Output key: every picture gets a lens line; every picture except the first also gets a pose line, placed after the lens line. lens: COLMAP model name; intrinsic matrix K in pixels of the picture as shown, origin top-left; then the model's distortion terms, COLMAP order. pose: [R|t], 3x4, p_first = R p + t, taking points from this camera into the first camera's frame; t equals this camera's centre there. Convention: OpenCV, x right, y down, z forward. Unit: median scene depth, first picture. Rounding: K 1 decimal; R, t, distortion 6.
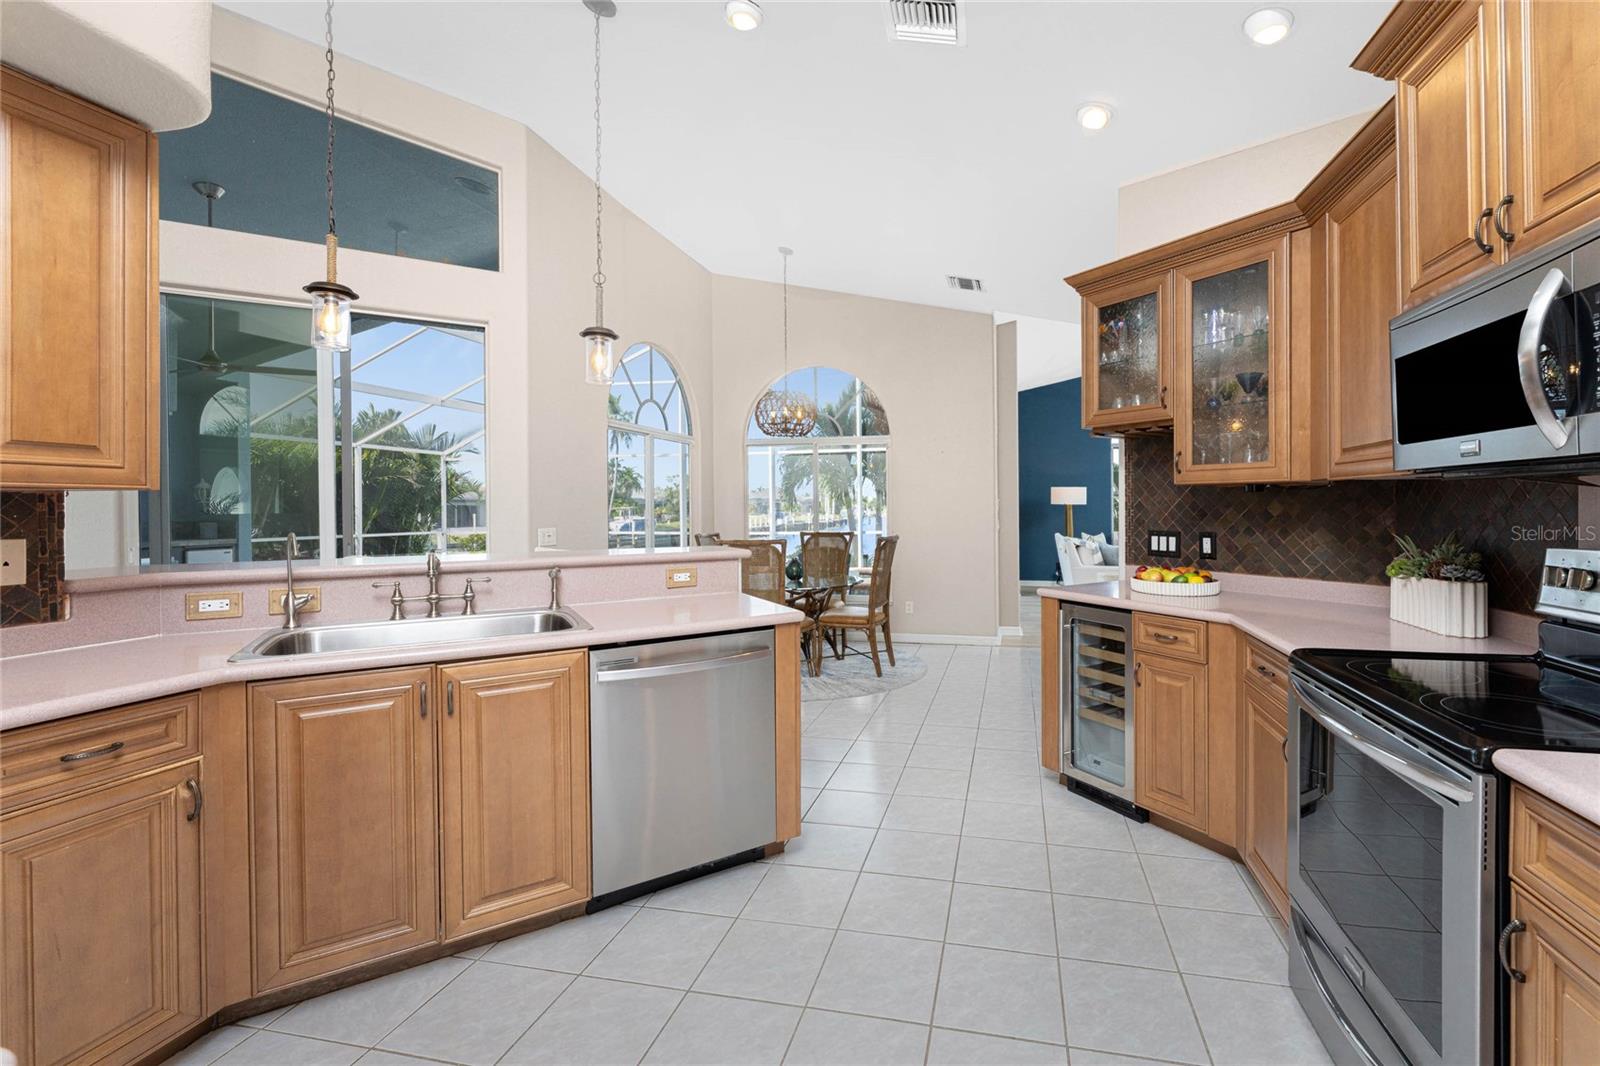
lens RADIAL K [[664.0, 0, 891.7], [0, 664.0, 509.1], [0, 0, 1]] dist [-0.000368, 0.000003]
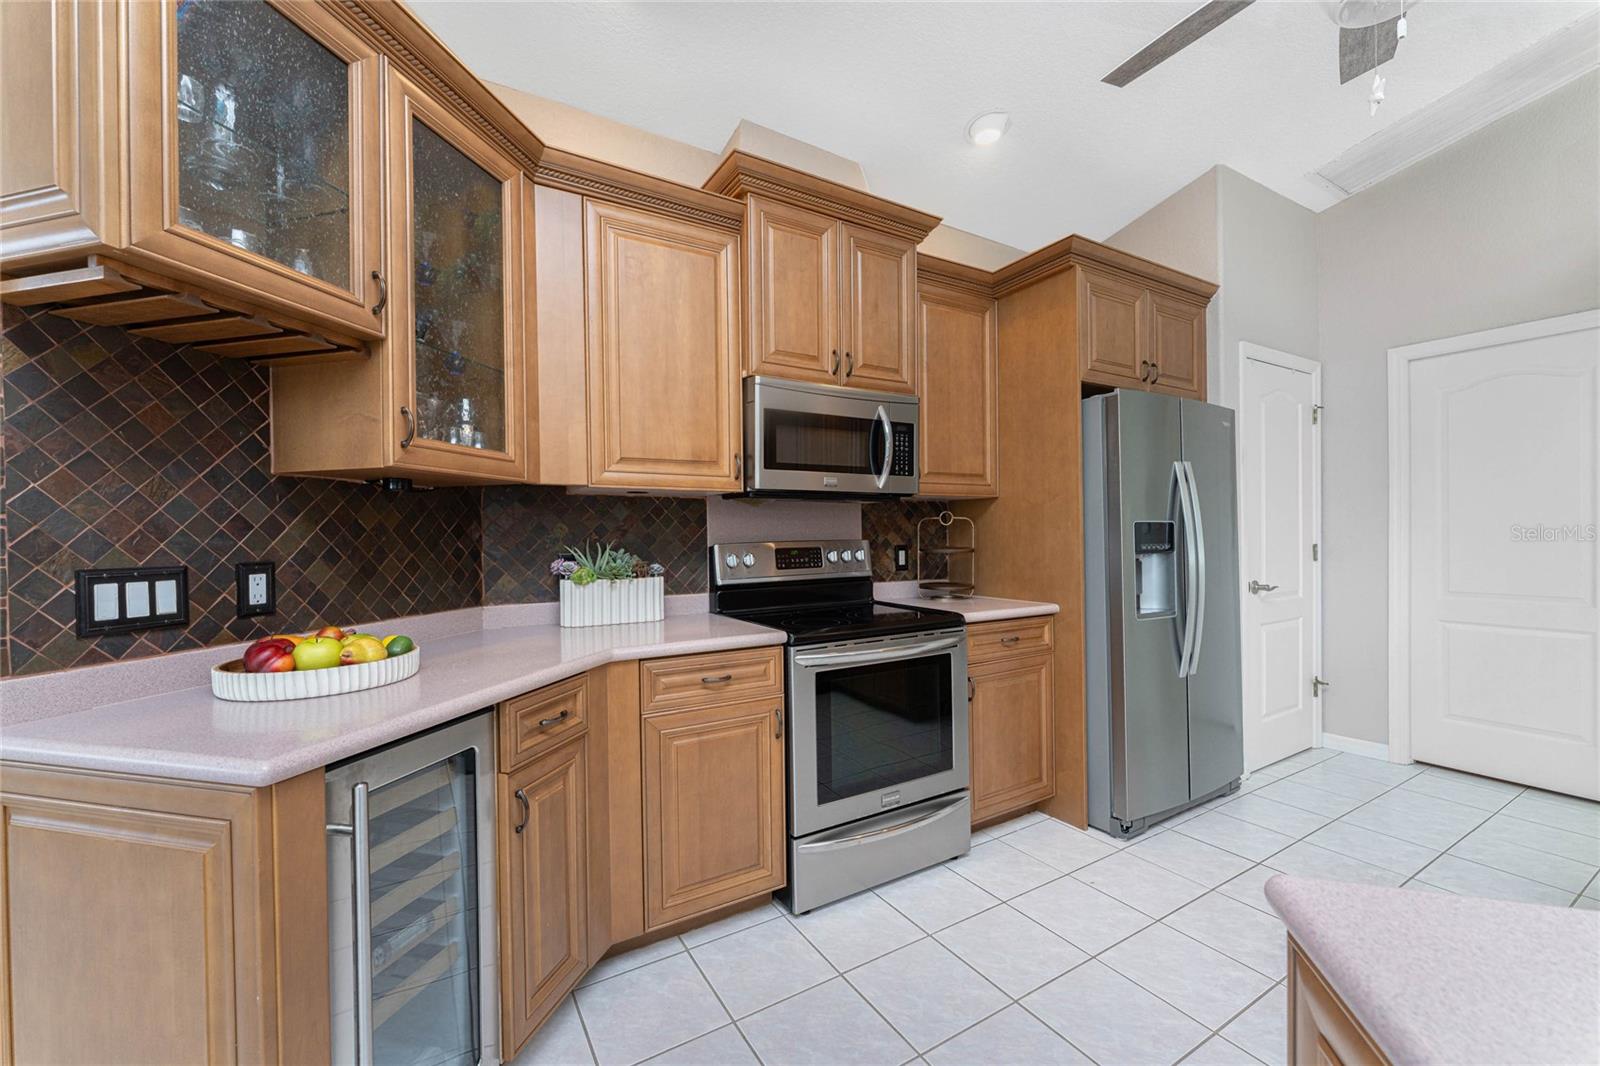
lens RADIAL K [[643.6, 0, 787.3], [0, 643.6, 540.3], [0, 0, 1]] dist [-0.000166, -0.000023]
pose [[-0.655572, 0.001291, 0.755132, -0.144200], [0.015471, 0.999812, 0.011722, 0.017519], [-0.754974, 0.019367, -0.655469, 0.957422]]
